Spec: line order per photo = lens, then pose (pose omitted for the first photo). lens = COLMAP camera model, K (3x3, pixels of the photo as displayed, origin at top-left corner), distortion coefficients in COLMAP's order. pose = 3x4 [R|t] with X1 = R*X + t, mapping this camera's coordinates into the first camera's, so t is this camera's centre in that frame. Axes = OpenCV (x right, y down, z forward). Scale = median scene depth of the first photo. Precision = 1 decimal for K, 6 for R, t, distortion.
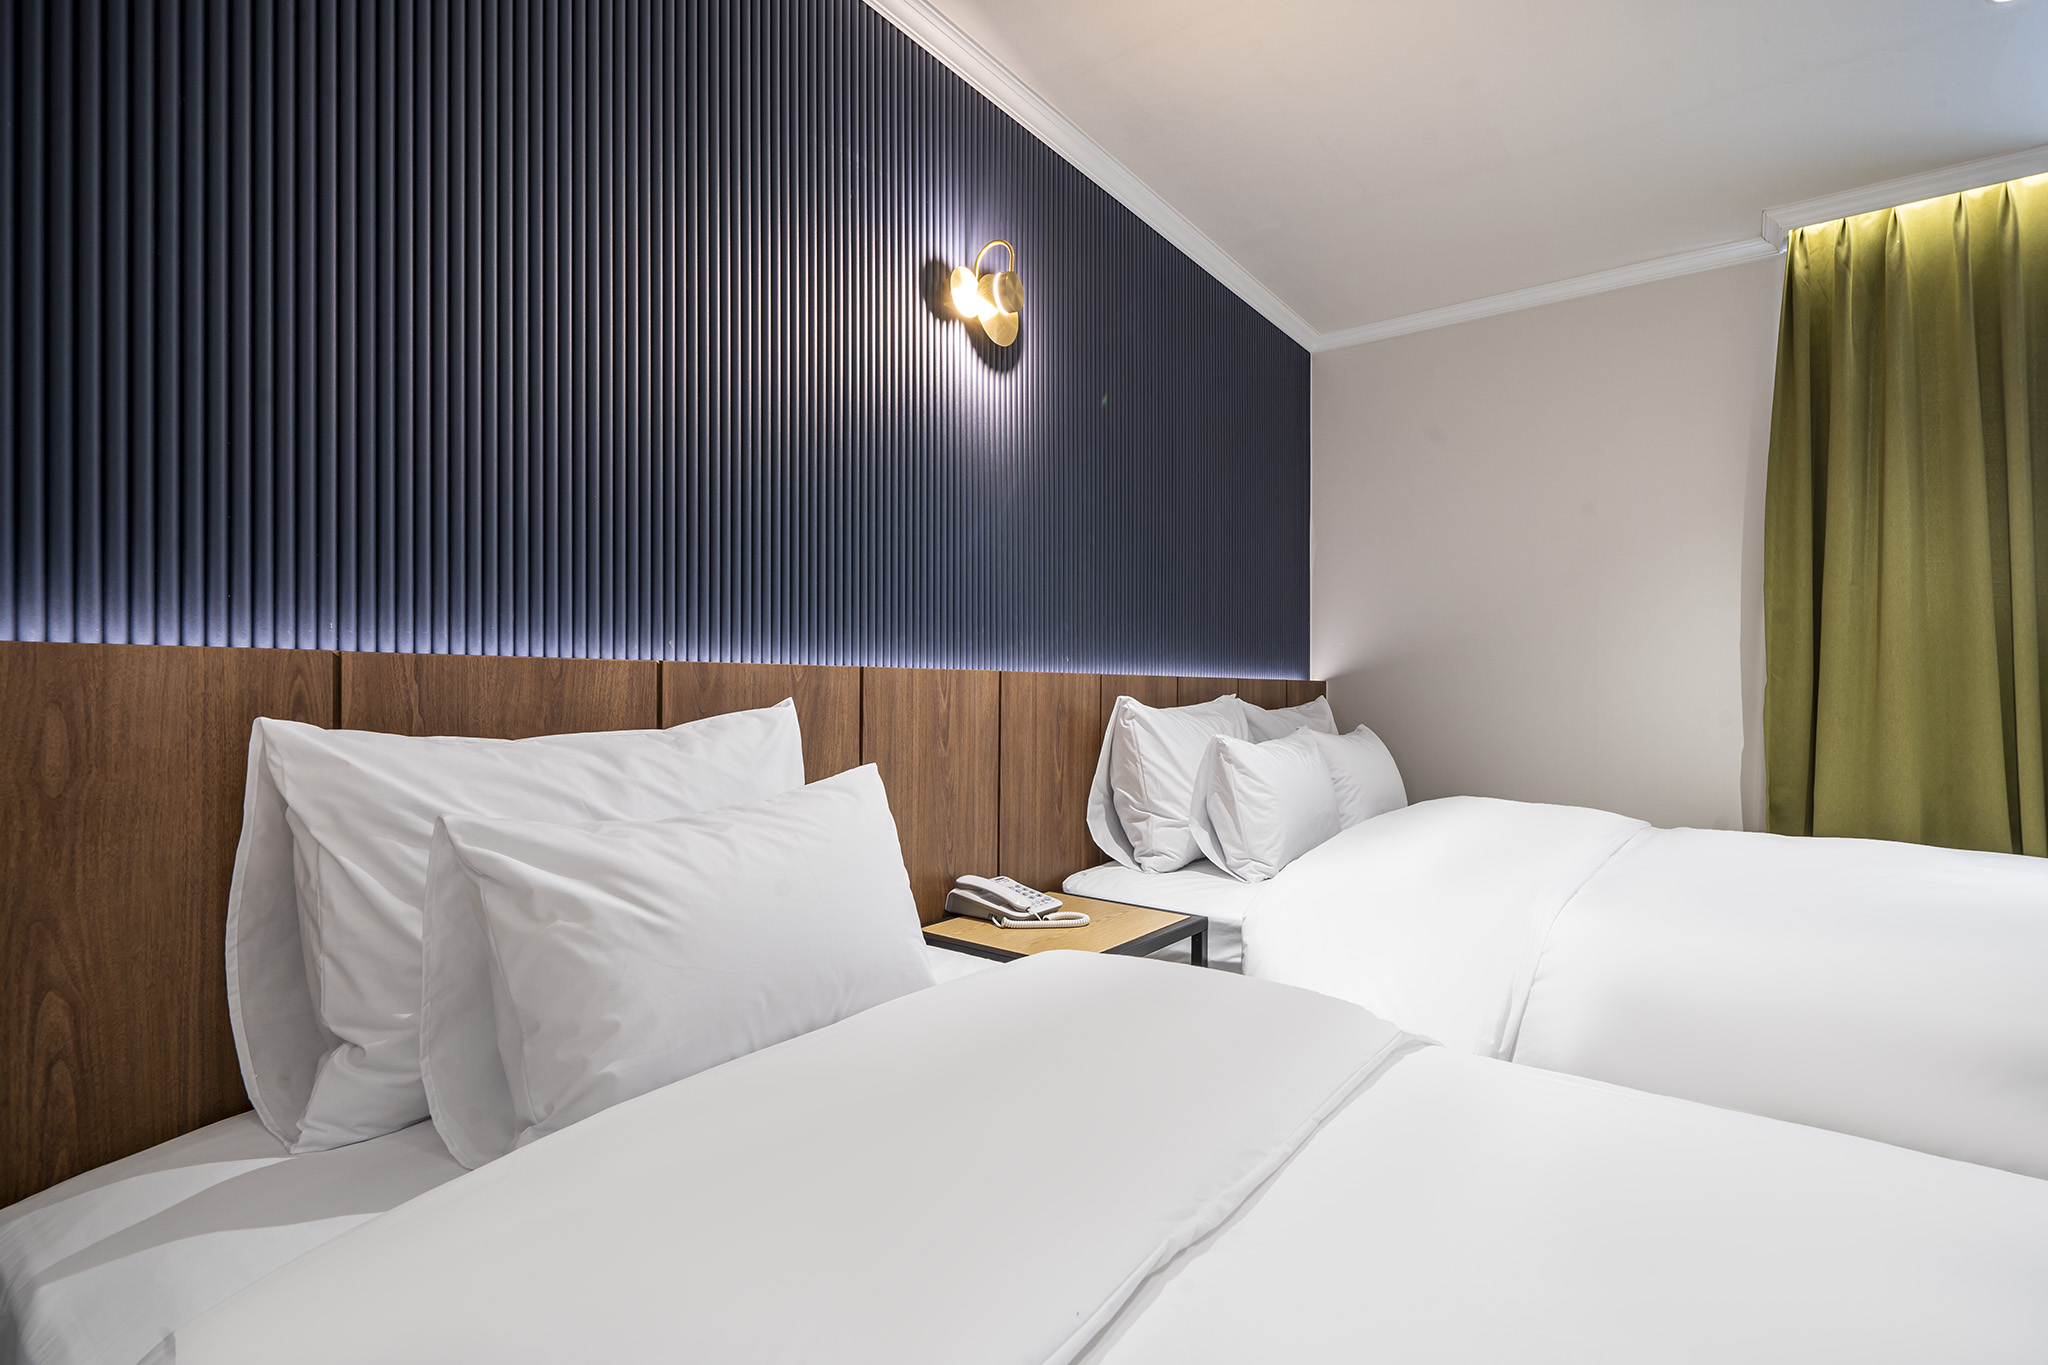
lens RADIAL K [[945.6, 0, 1022.8], [0, 945.6, 678.6], [0, 0, 1]] dist [0.004670, 0.000455]
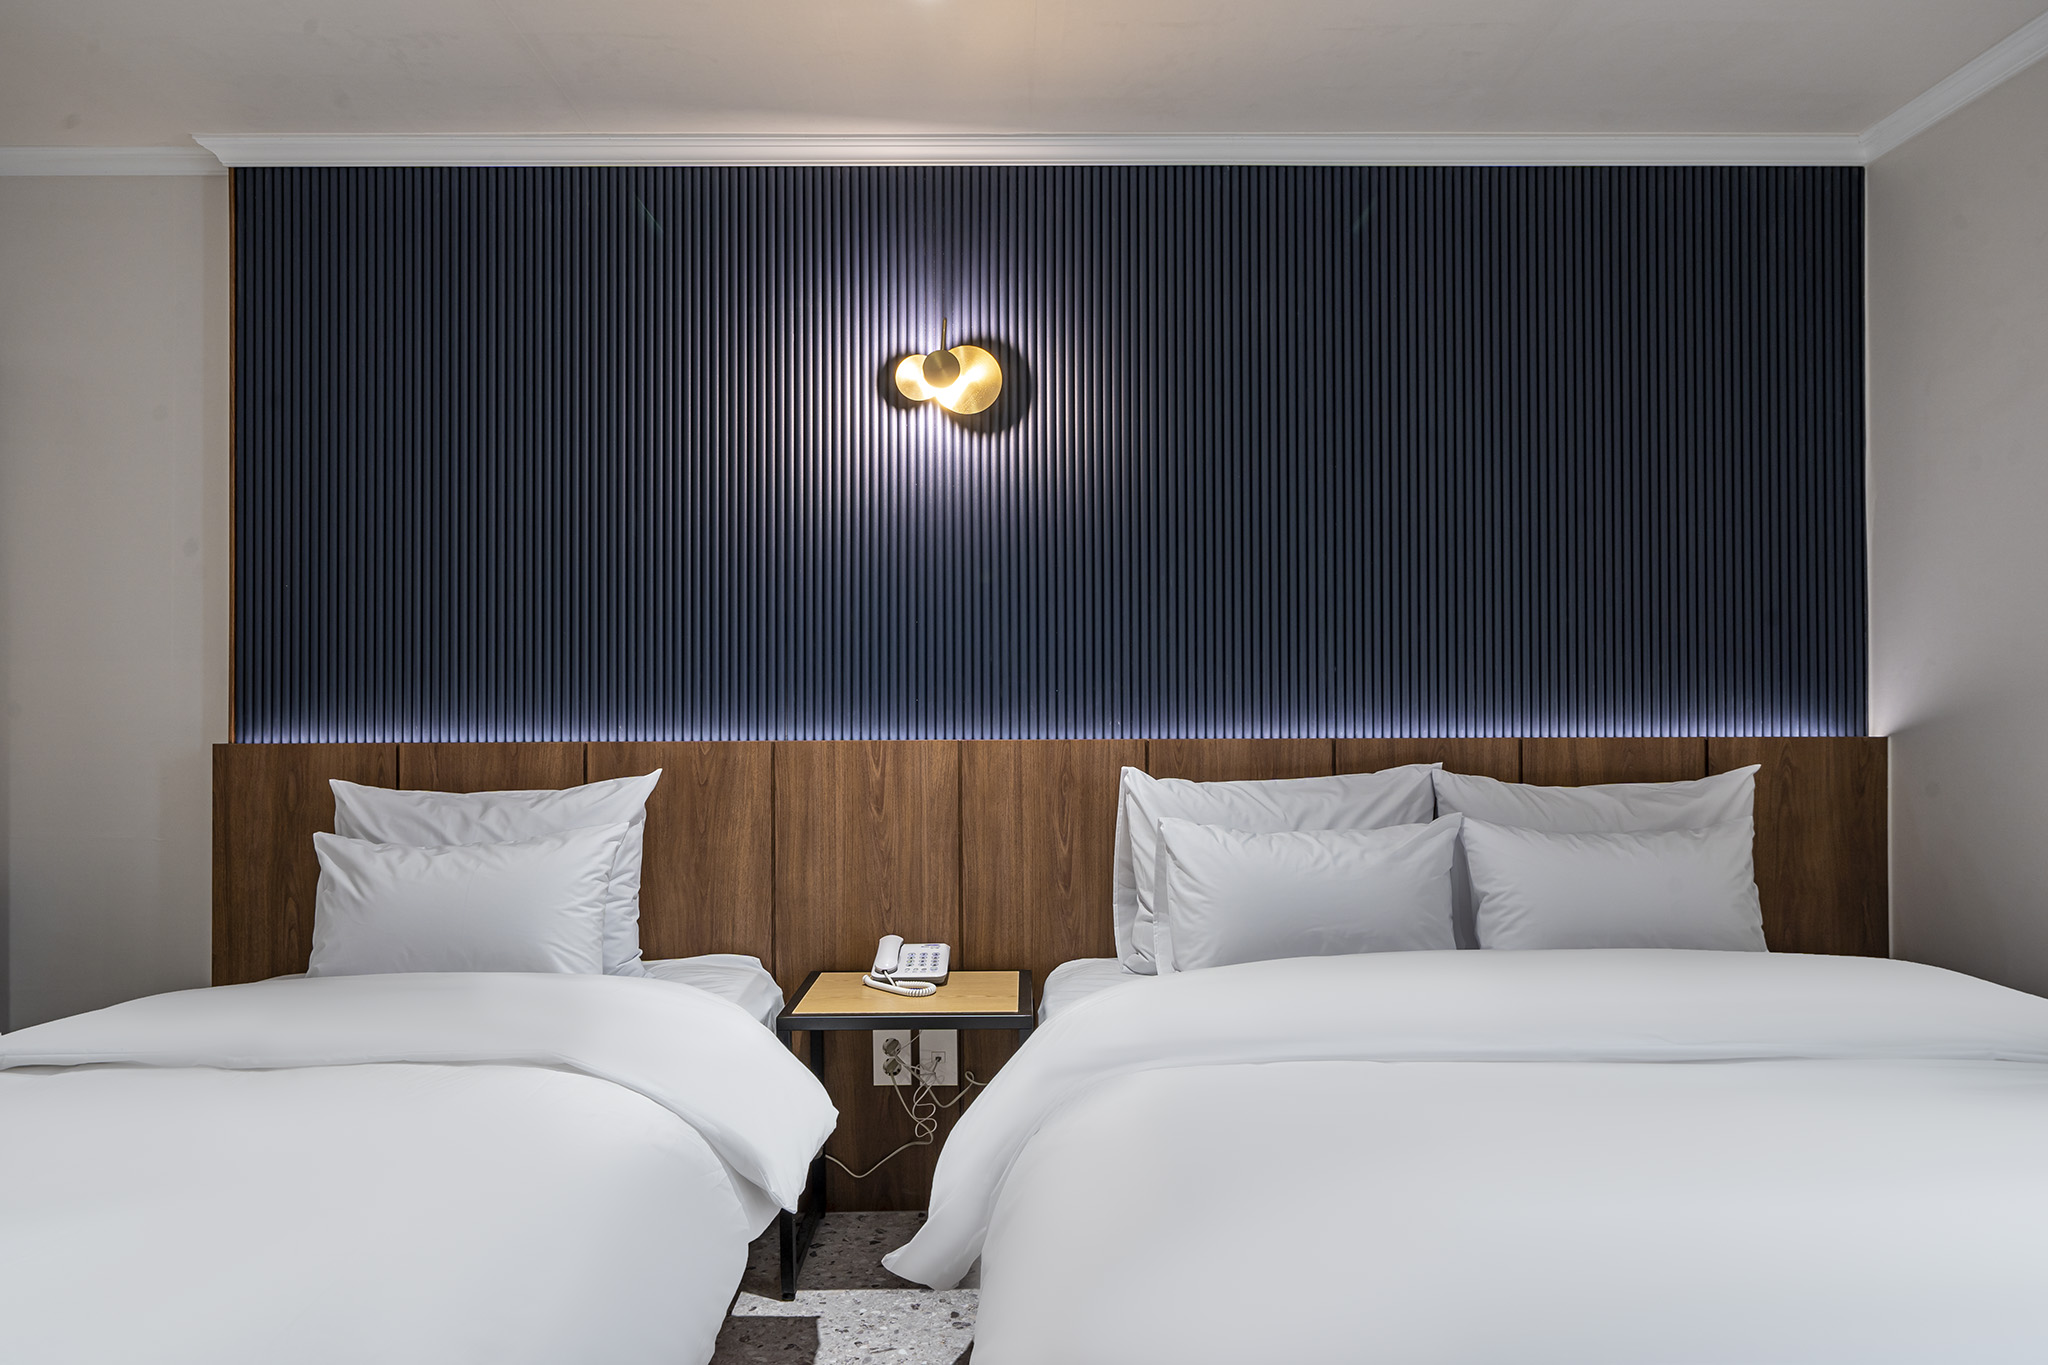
lens RADIAL K [[1317.1, 0, 1022.8], [0, 1317.1, 689.2], [0, 0, 1]] dist [0.006356, -0.001667]
pose [[0.619031, -0.012356, -0.785270, 1.239299], [0.016214, 0.999864, -0.002951, -0.063144], [0.785200, -0.010906, 0.619147, 0.211380]]
